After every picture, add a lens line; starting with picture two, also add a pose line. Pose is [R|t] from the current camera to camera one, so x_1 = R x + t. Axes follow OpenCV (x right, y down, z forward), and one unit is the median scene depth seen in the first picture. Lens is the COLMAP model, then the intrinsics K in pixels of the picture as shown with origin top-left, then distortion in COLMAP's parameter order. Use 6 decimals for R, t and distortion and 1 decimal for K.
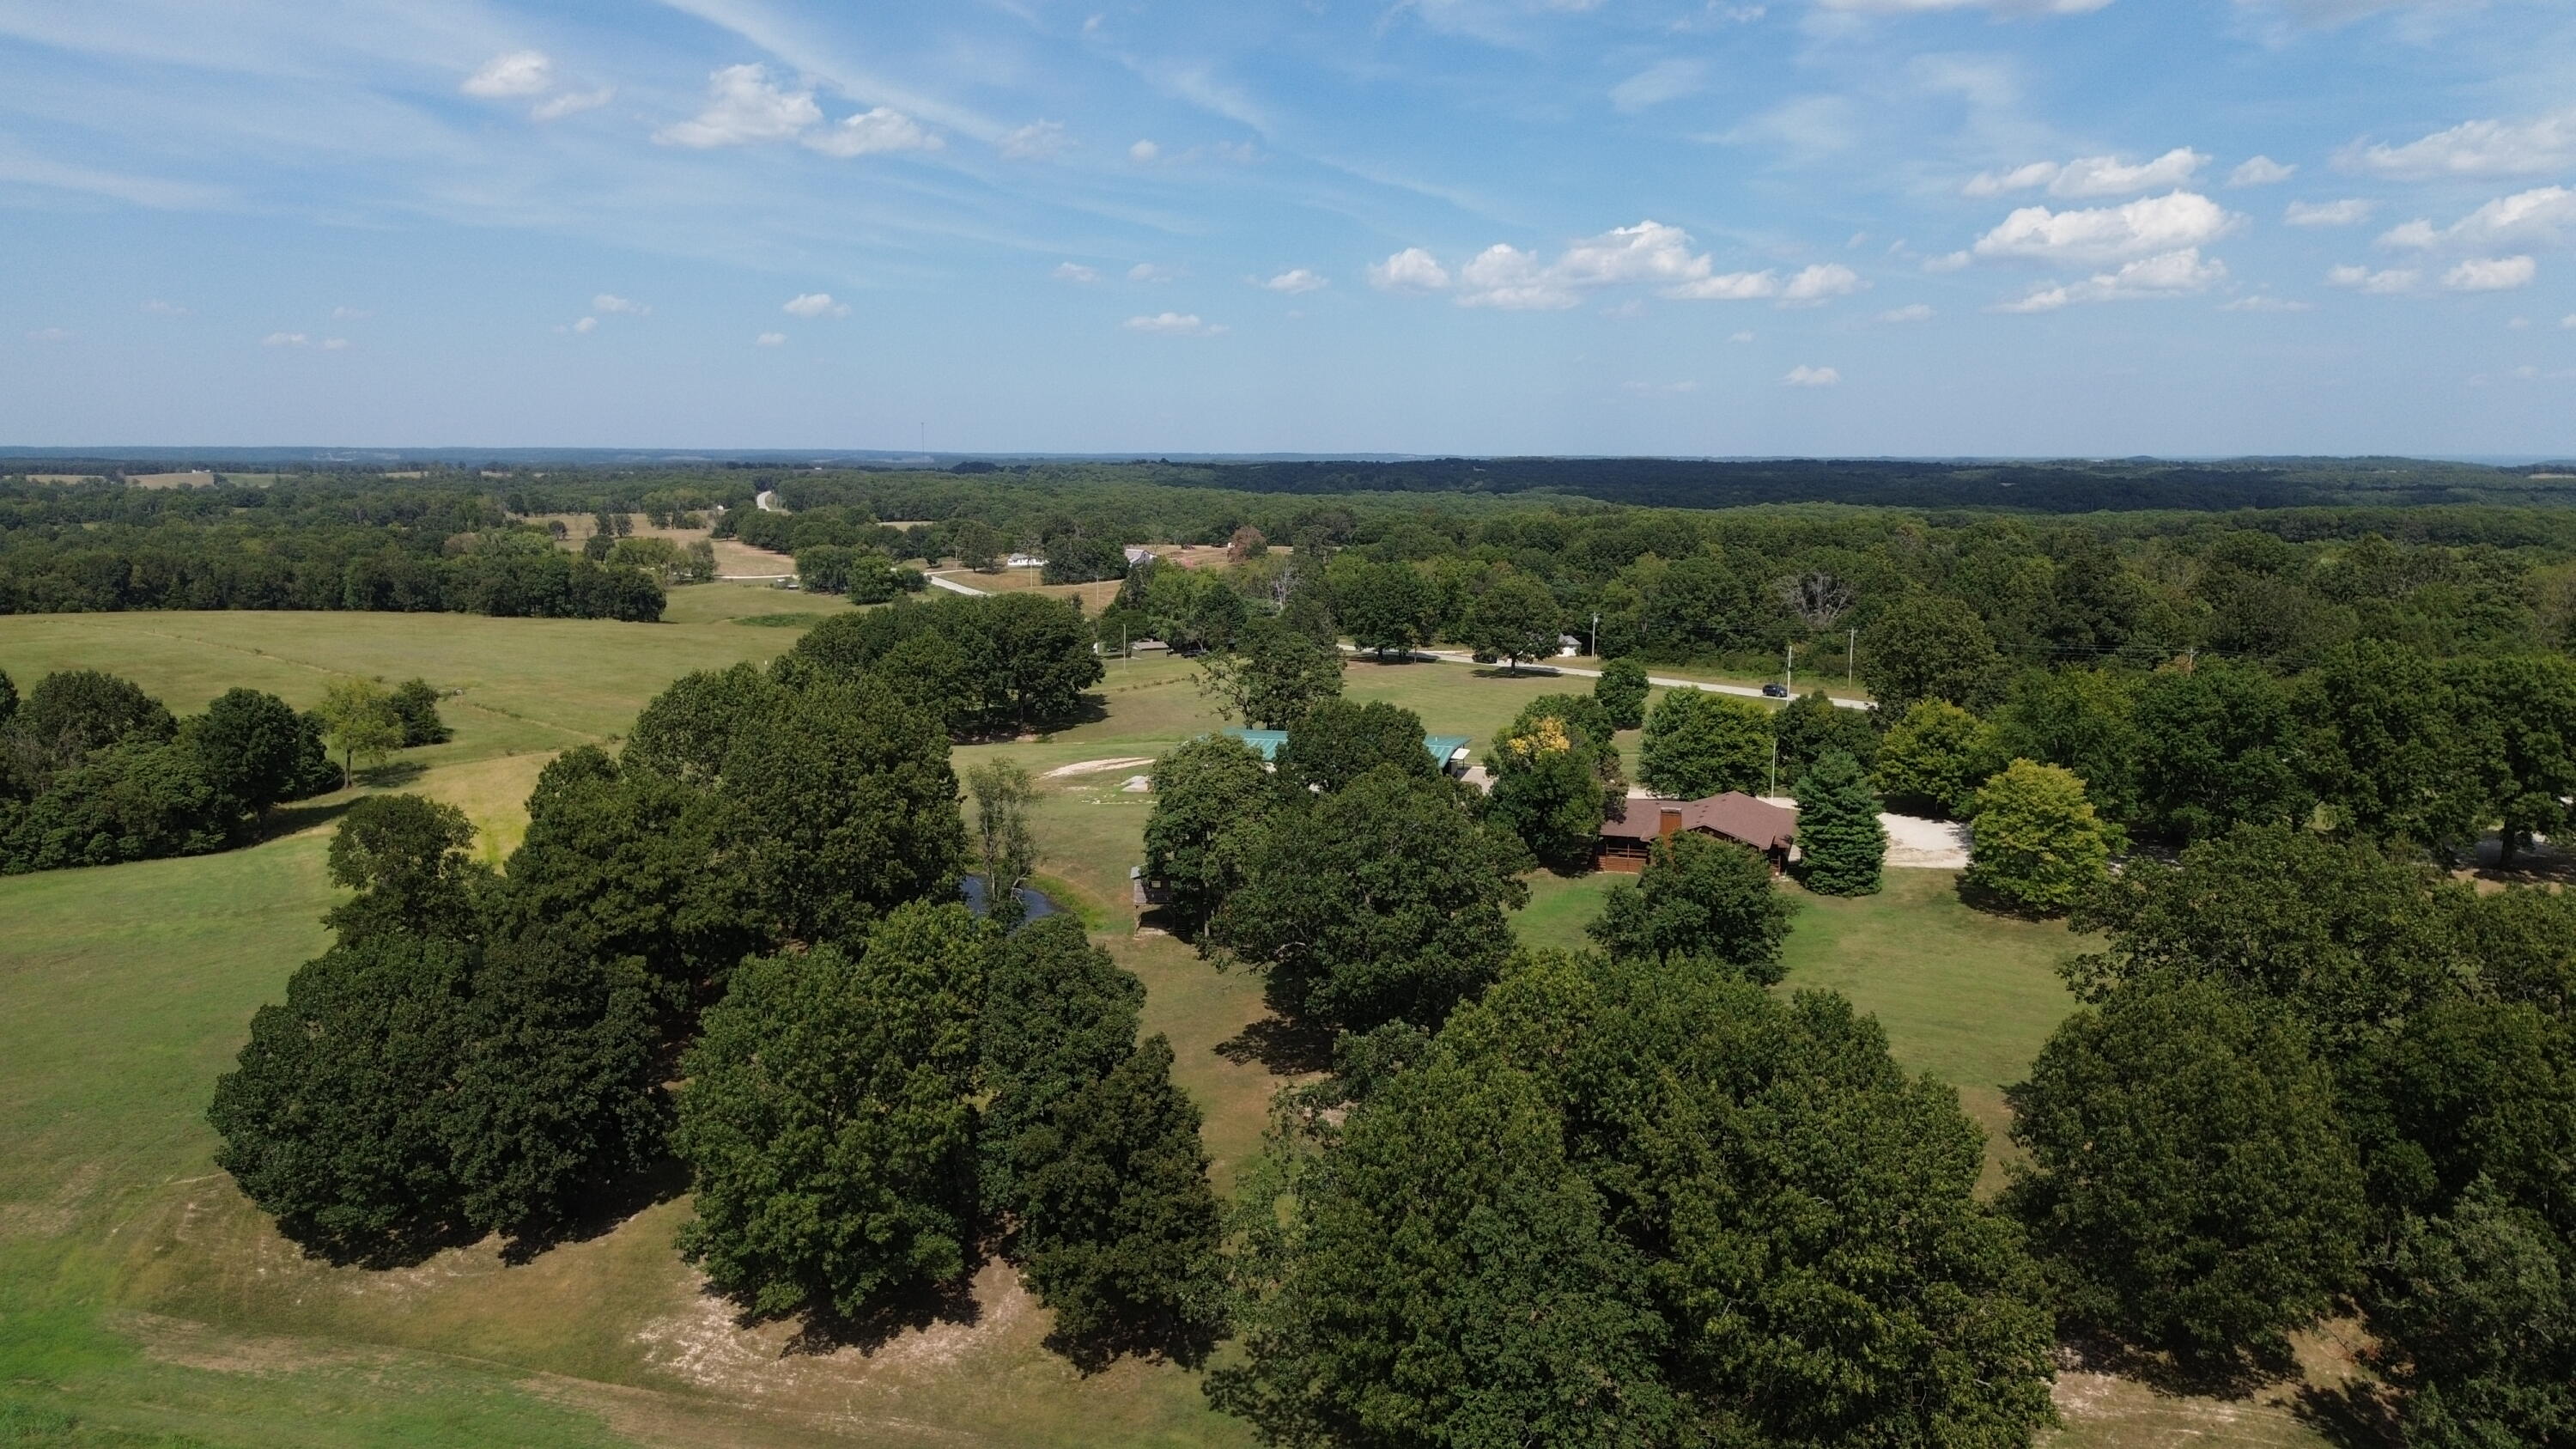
lens RADIAL K [[1841.4, 0, 1294.0], [0, 1841.4, 699.1], [0, 0, 1]] dist [0.076737, -0.083832]
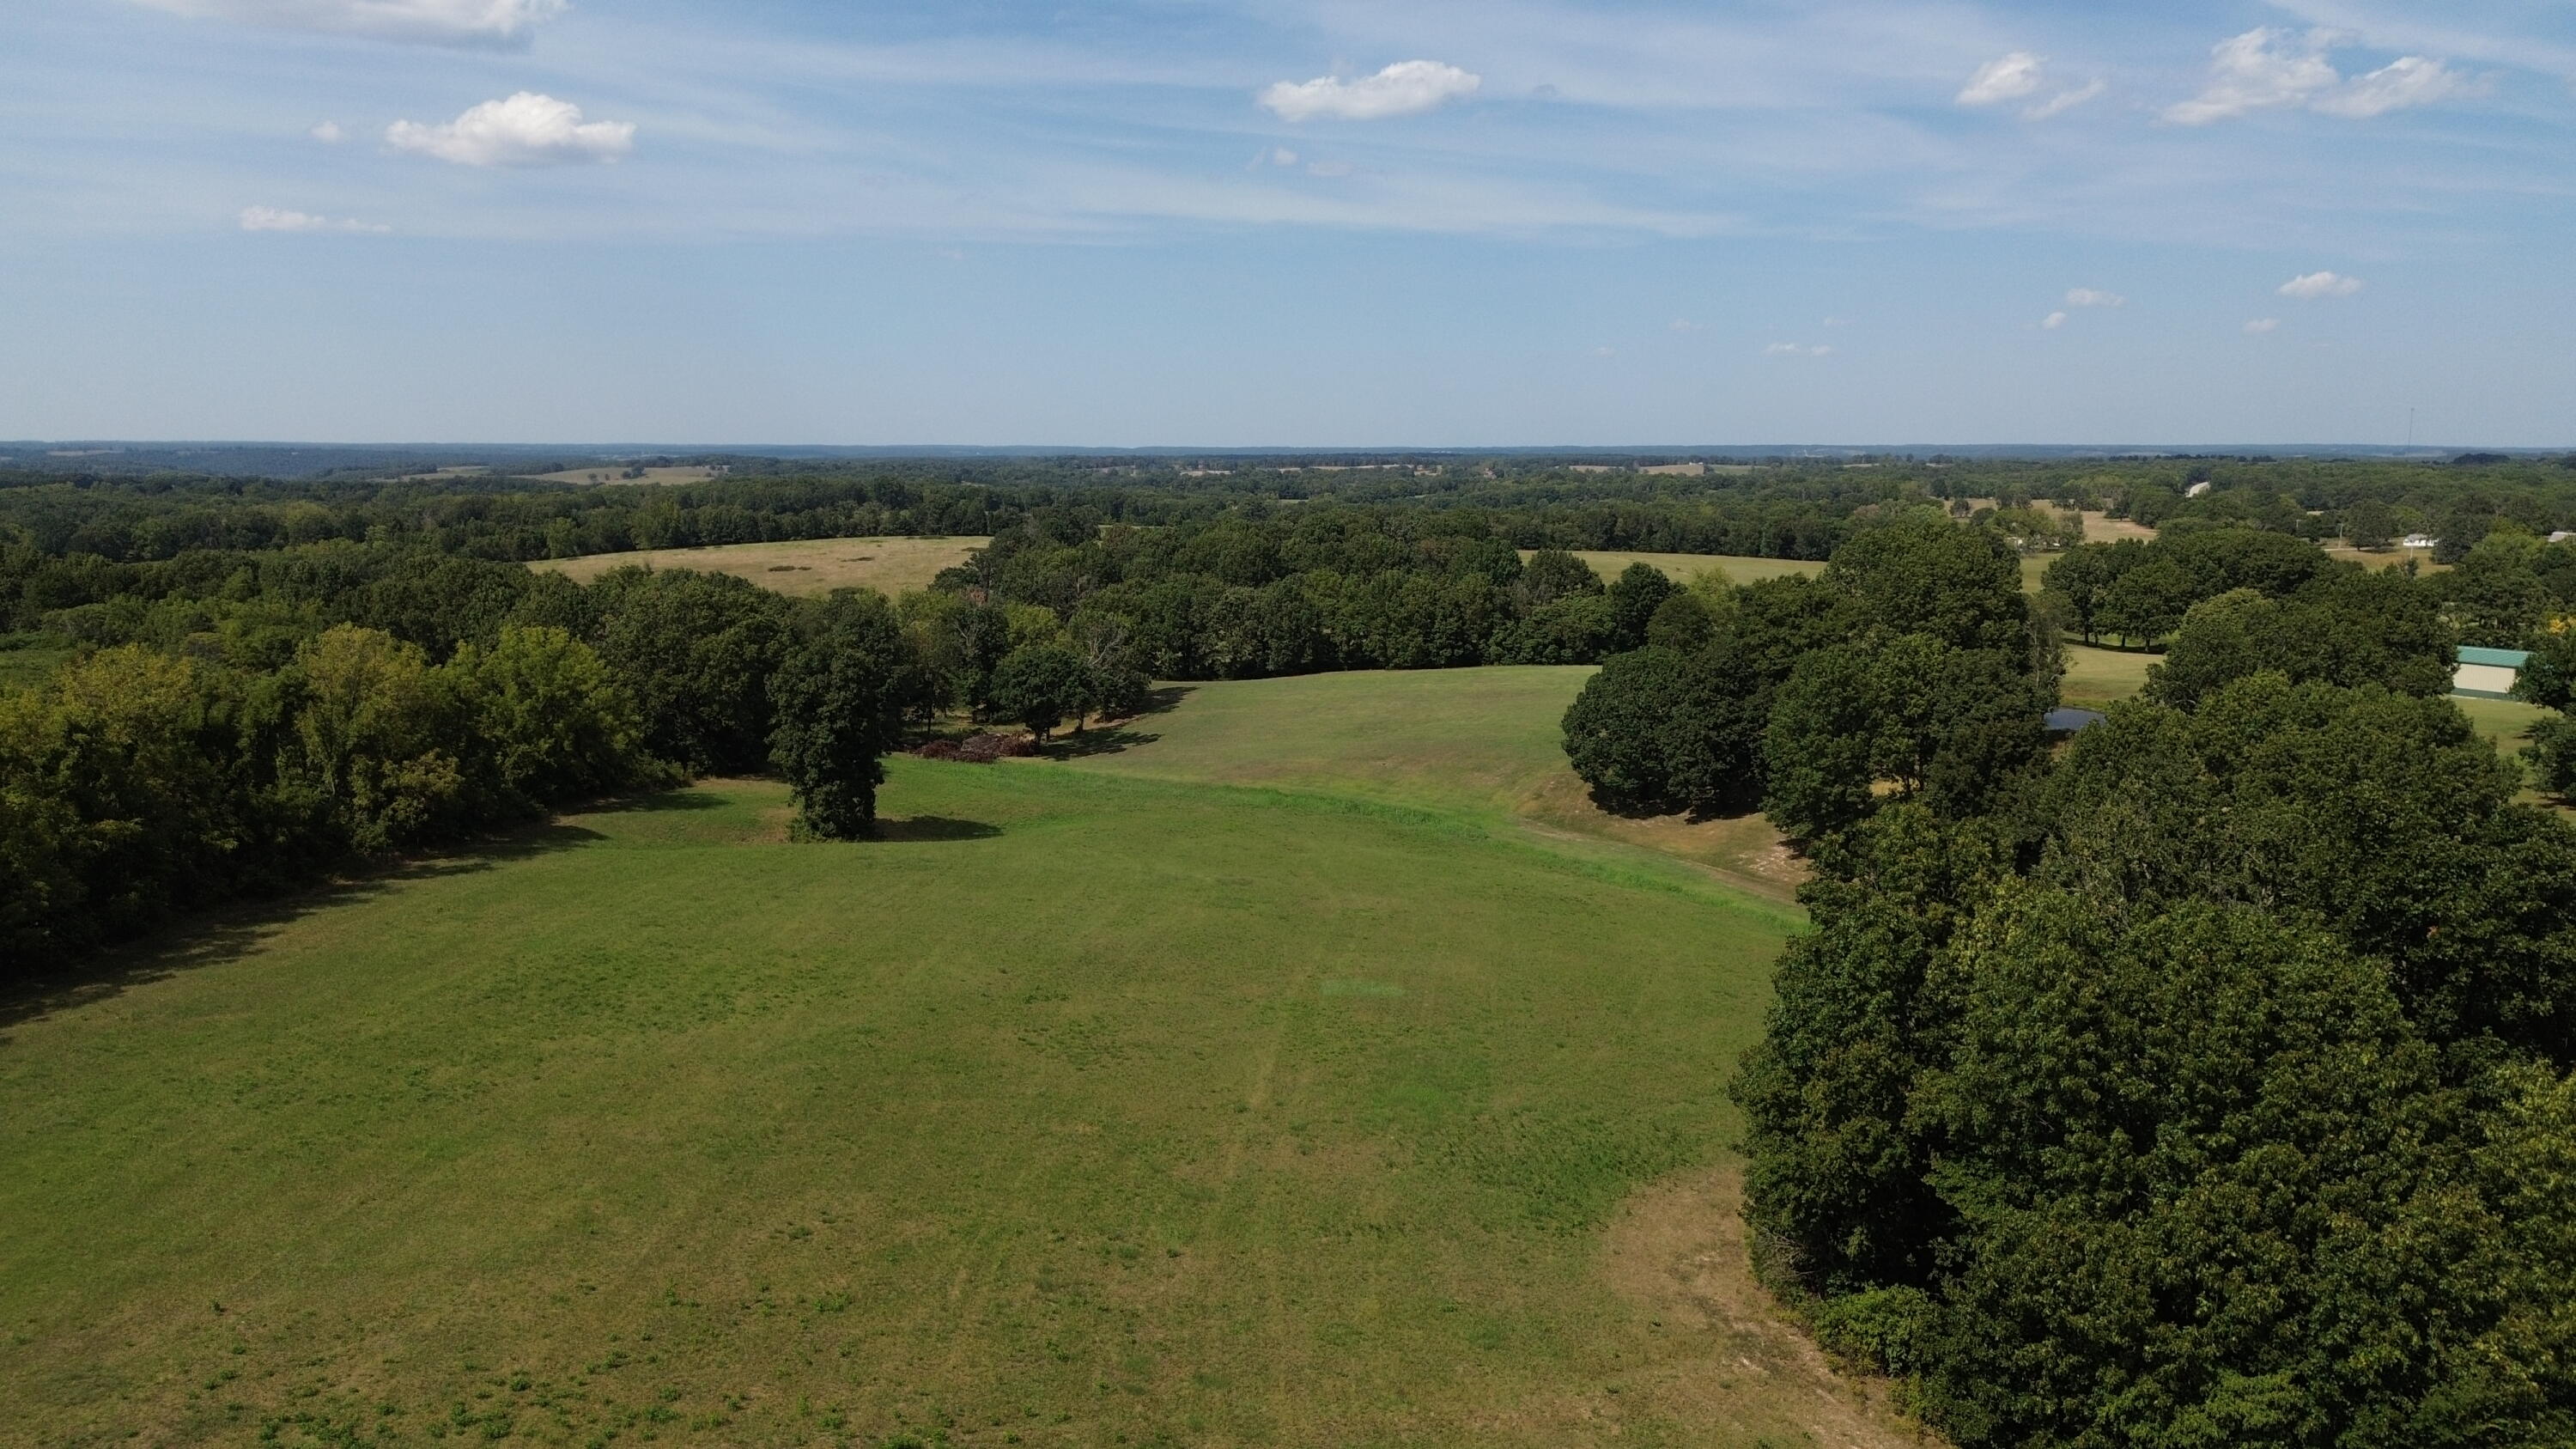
lens RADIAL K [[1828.6, 0, 1288.2], [0, 1828.6, 743.6], [0, 0, 1]] dist [0.068372, -0.067870]
pose [[0.735540, 0.110905, -0.668342, 0.123870], [-0.093629, 0.993684, 0.061850, 0.038467], [0.670980, 0.017083, 0.741278, -0.152900]]
